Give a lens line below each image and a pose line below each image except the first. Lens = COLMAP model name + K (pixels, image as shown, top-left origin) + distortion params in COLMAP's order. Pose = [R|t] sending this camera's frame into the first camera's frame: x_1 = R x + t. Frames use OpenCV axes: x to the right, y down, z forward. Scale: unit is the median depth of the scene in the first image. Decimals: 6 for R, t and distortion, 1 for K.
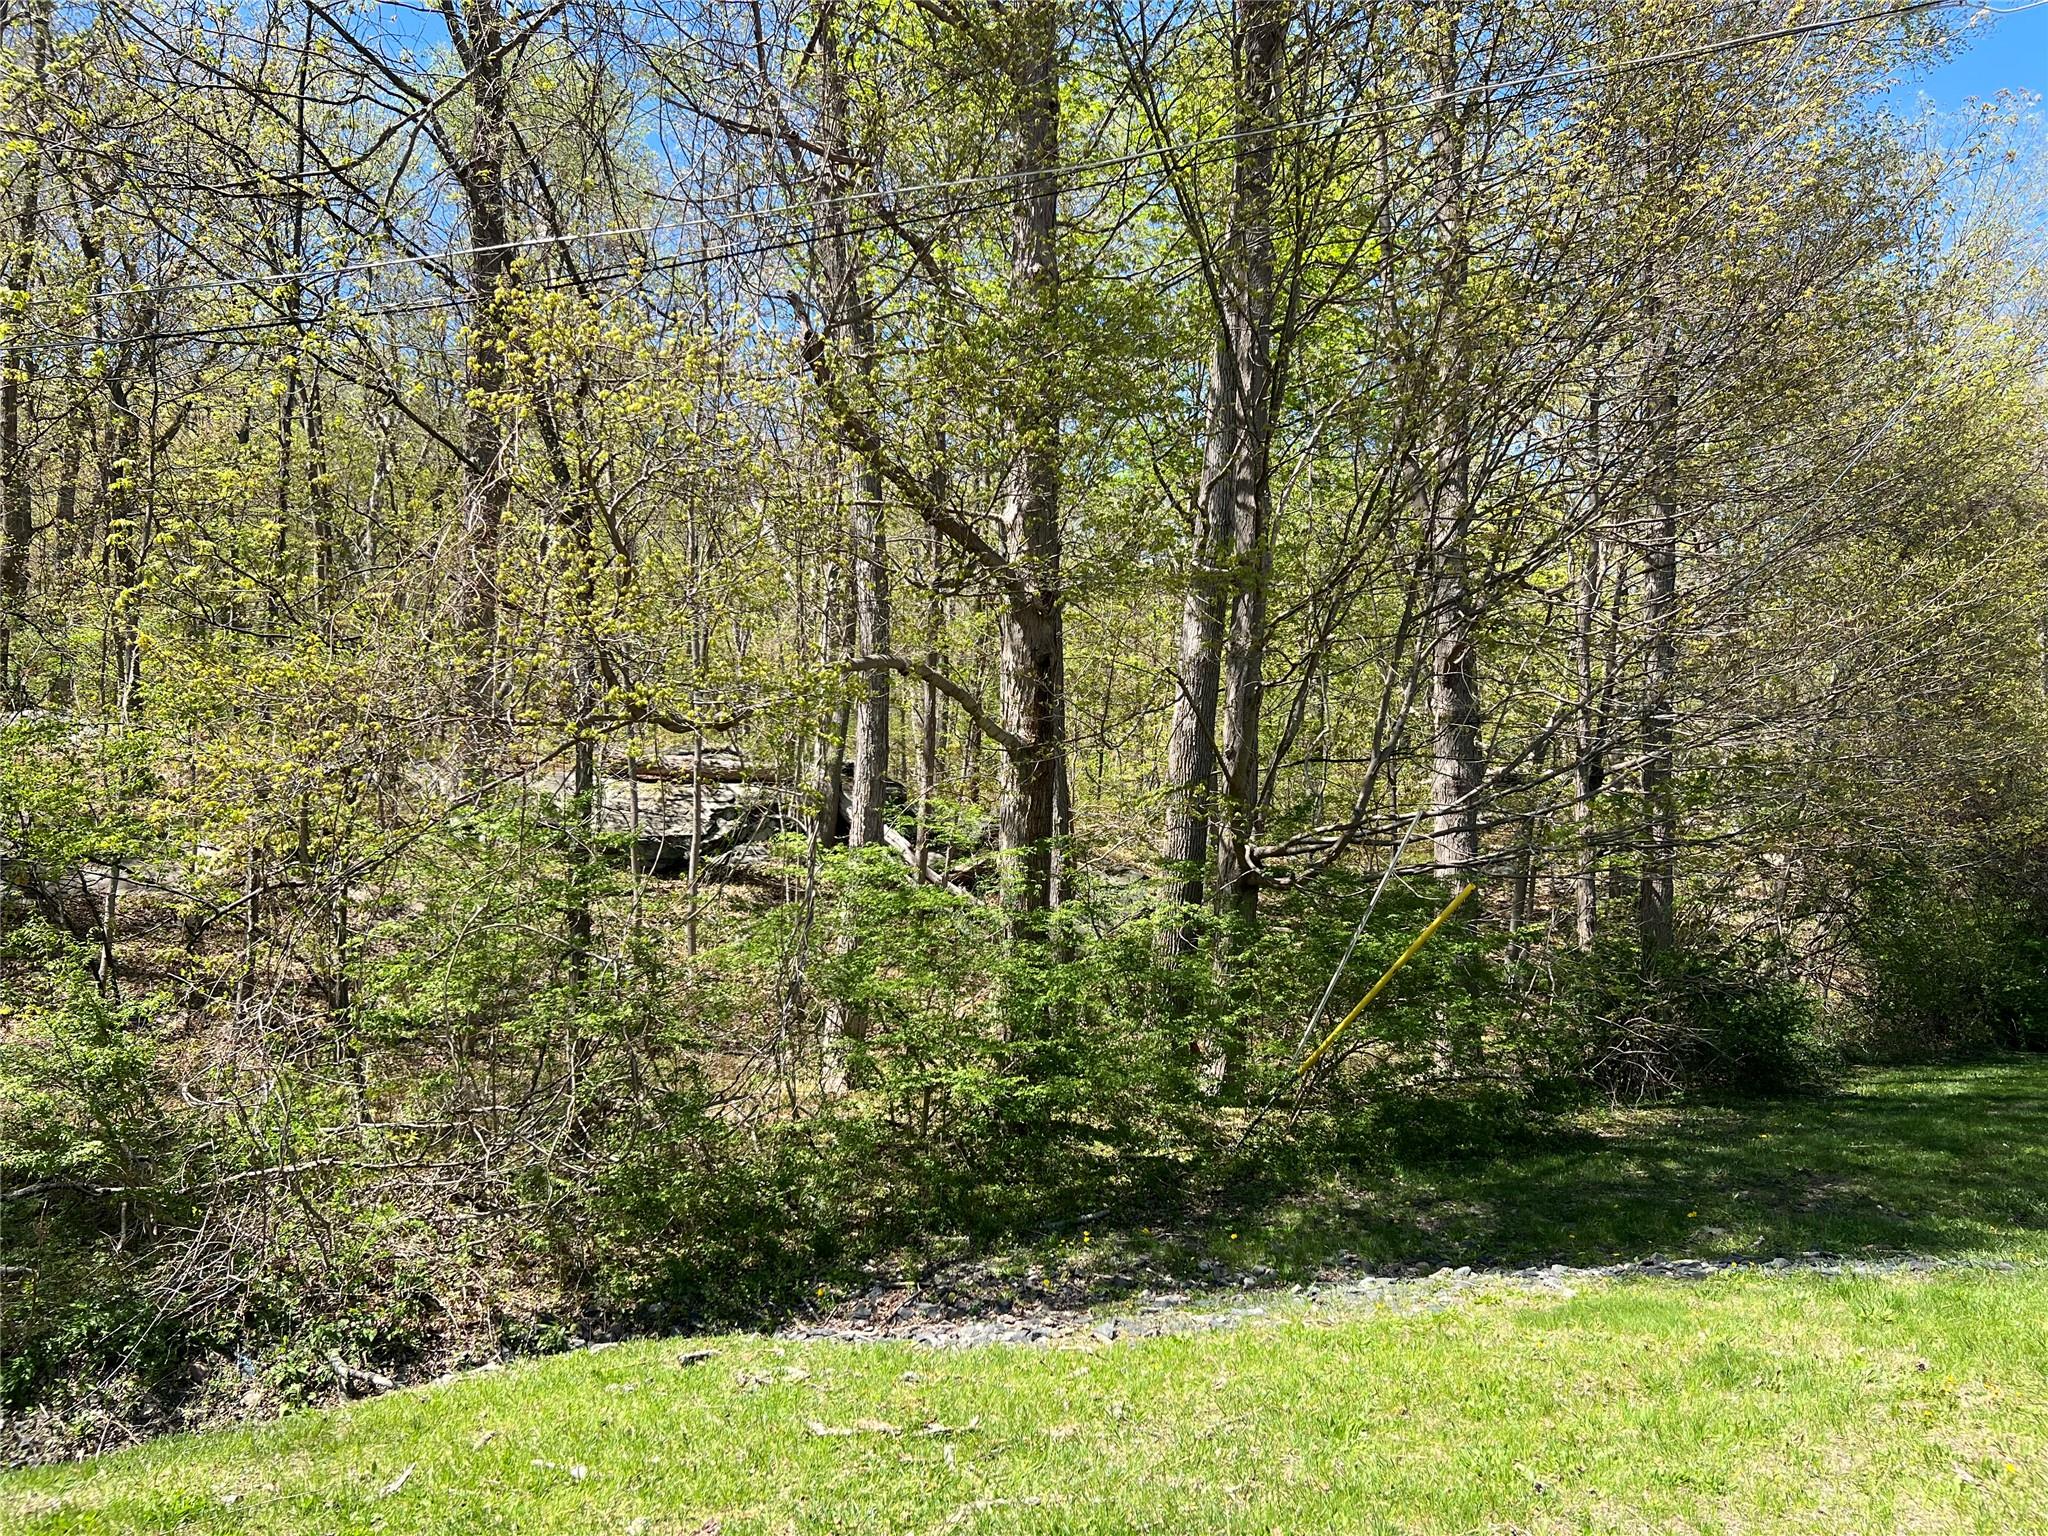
lens RADIAL K [[1537.9, 0, 1045.6], [0, 1537.9, 748.4], [0, 0, 1]] dist [0.045385, -0.056452]
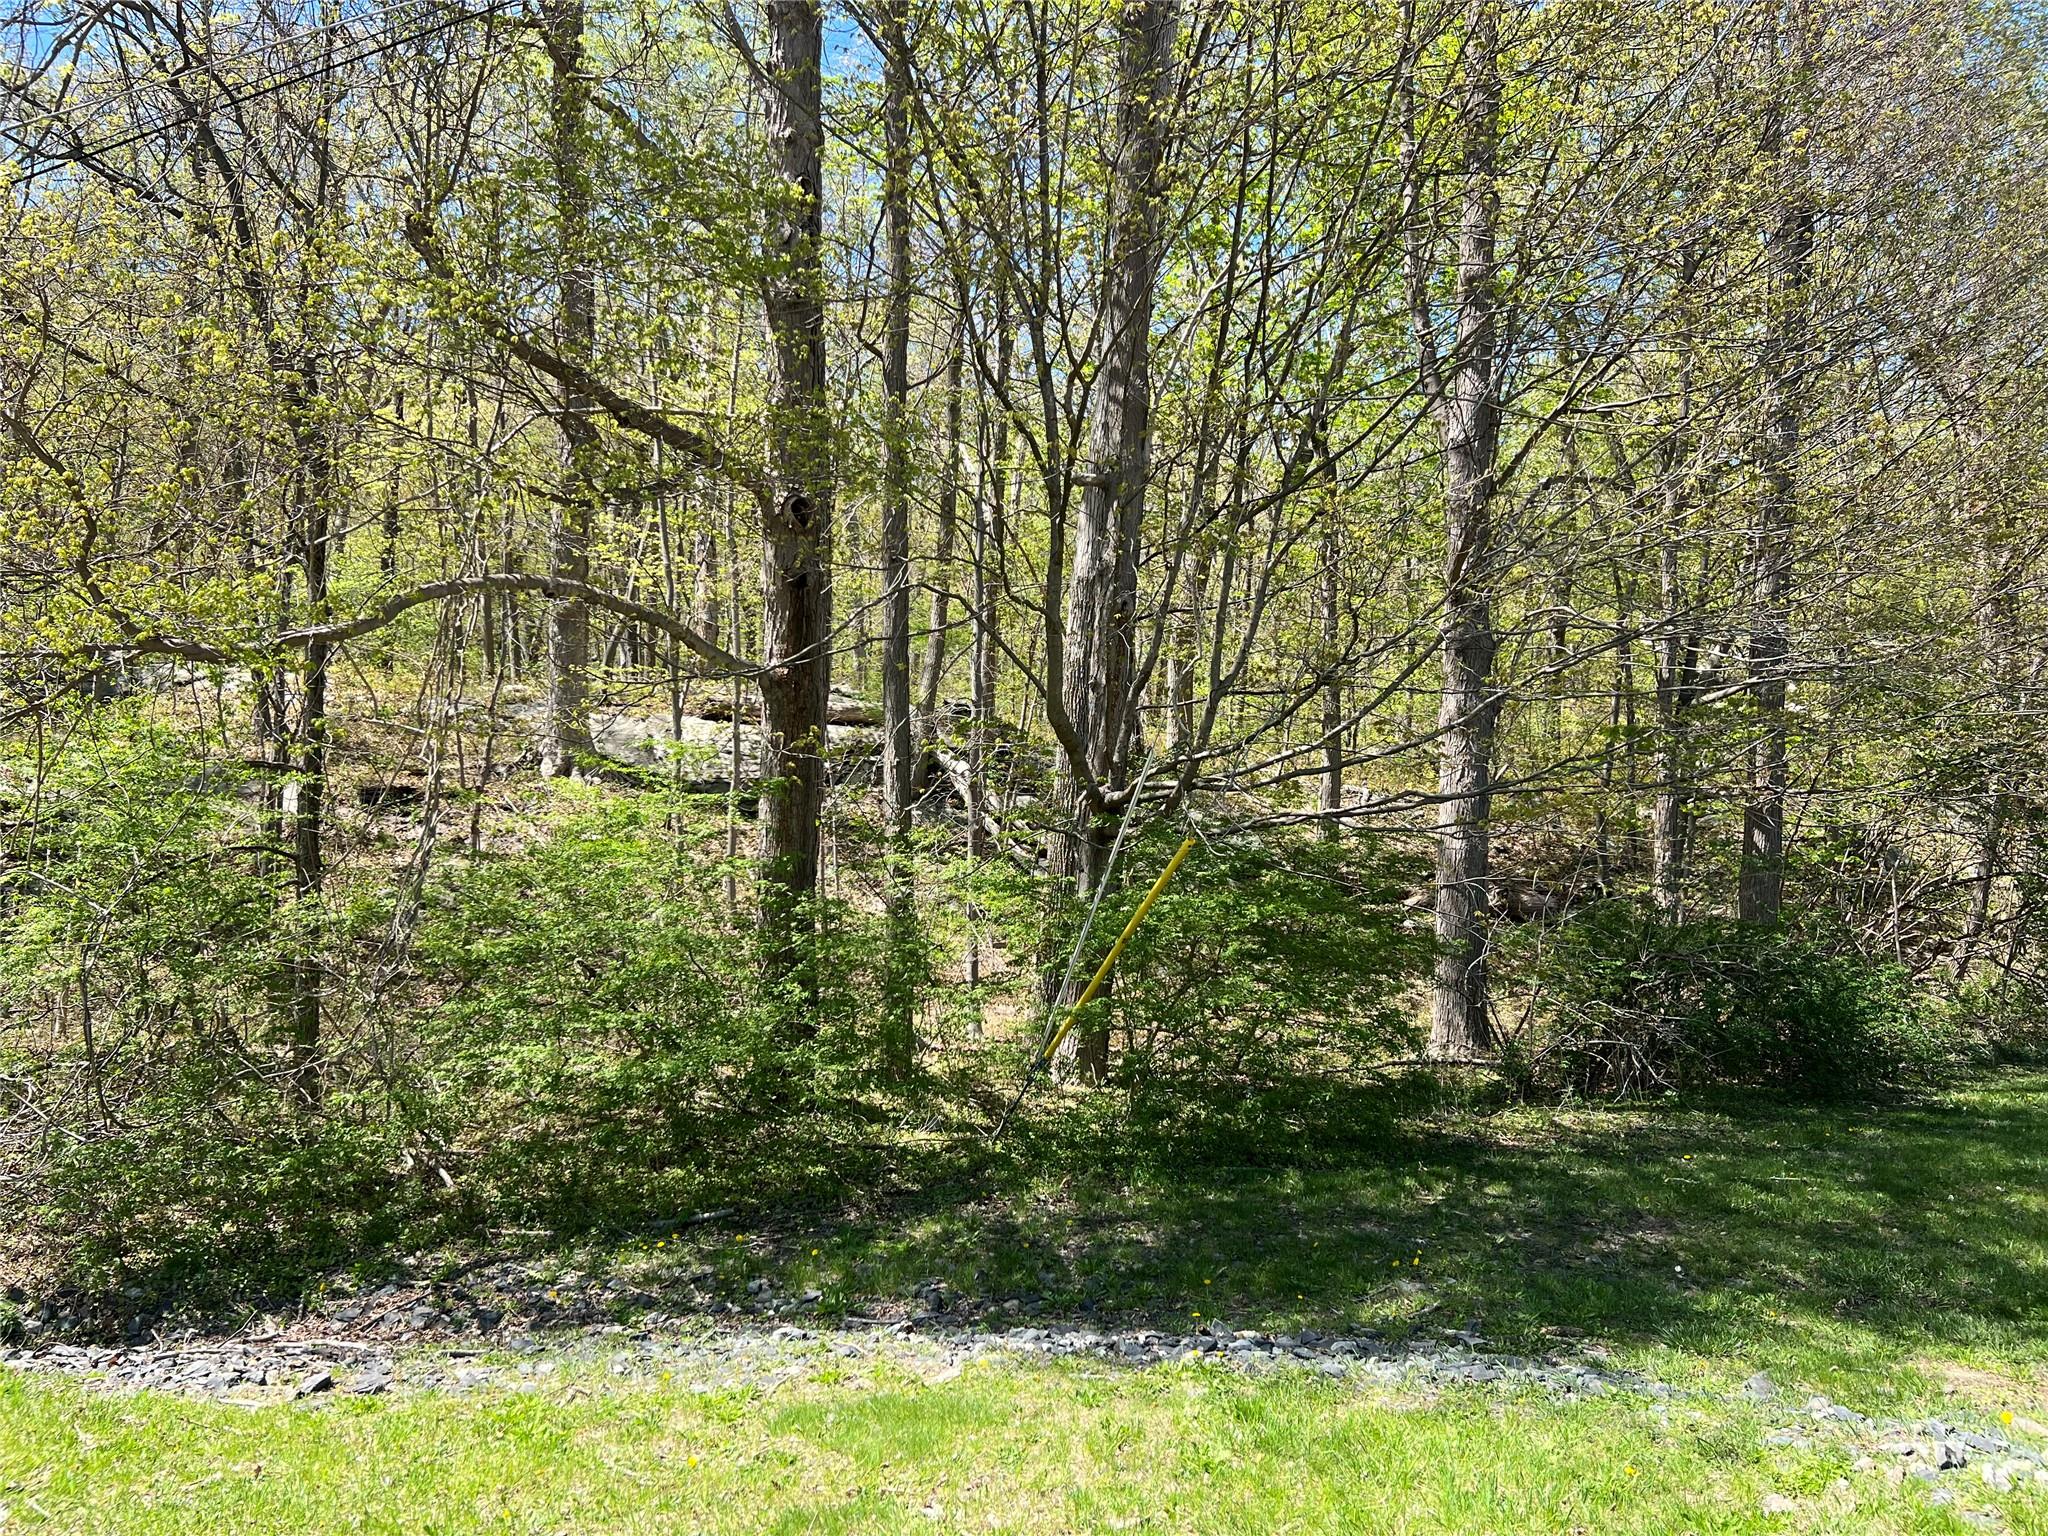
lens RADIAL K [[1525.8, 0, 1036.7], [0, 1525.8, 760.4], [0, 0, 1]] dist [0.055085, -0.066671]
pose [[0.976475, -0.000486, -0.215629, 0.318622], [0.010393, 0.998941, 0.044811, 0.007925], [0.215379, -0.045997, 0.975447, 0.164220]]
